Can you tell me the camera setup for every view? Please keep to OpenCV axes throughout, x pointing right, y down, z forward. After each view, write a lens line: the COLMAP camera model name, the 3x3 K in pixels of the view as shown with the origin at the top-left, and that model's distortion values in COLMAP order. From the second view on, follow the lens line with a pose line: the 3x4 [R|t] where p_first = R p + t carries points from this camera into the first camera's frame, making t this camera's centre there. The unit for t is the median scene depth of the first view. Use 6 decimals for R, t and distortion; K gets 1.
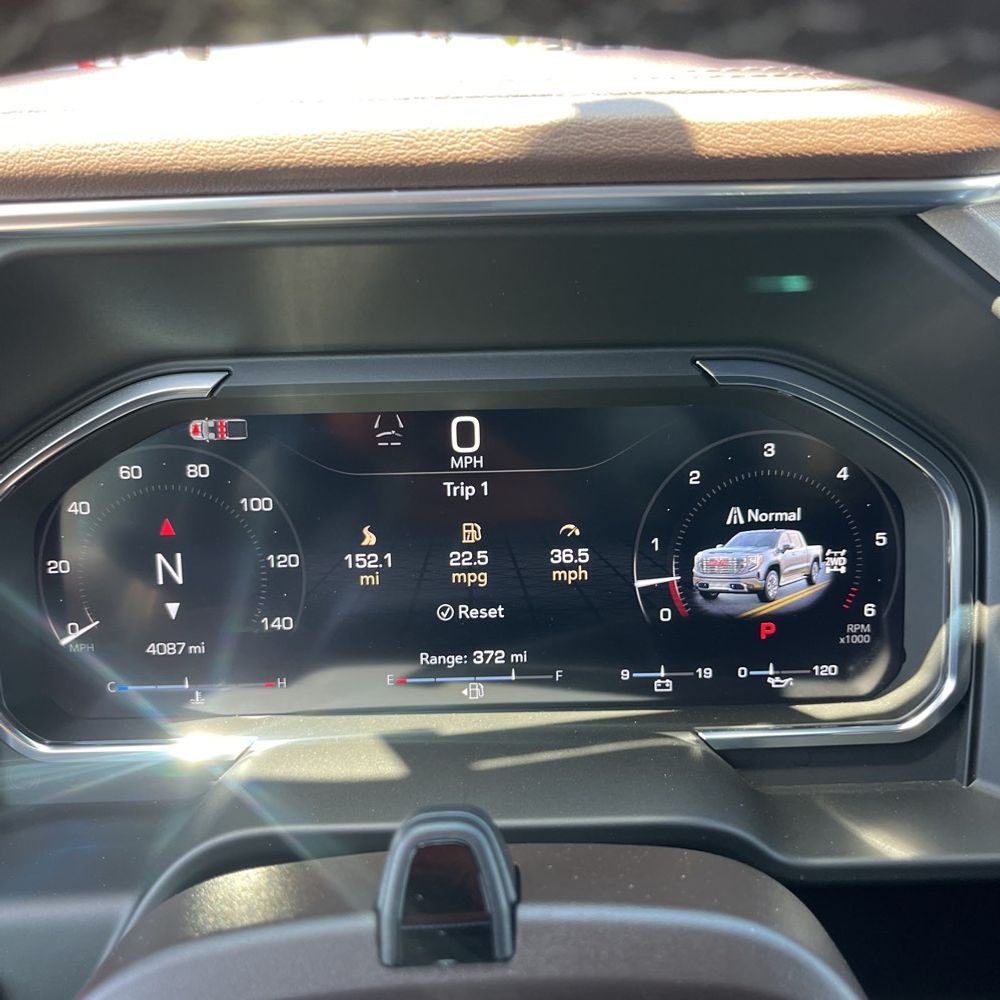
lens RADIAL K [[1013.0, 0, 498.3], [0, 1013.0, 499.8], [0, 0, 1]] dist [0.025668, 0.000000]
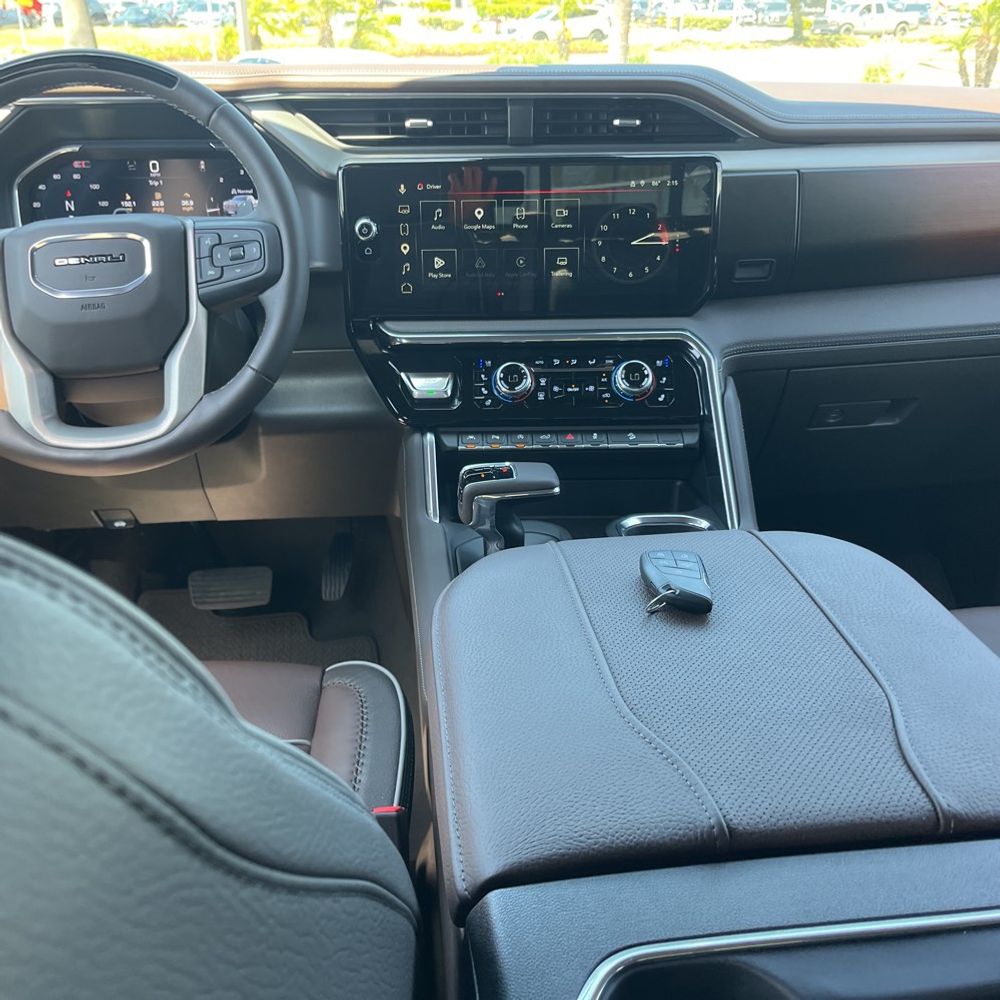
lens RADIAL K [[1013.0, 0, 495.9], [0, 1013.0, 499.7], [0, 0, 1]] dist [0.025668, 0.000000]
pose [[0.996039, -0.022190, 0.086103, 0.816714], [0.012841, 0.994106, 0.107650, 0.718528], [-0.087984, -0.106118, 0.990453, -2.727851]]
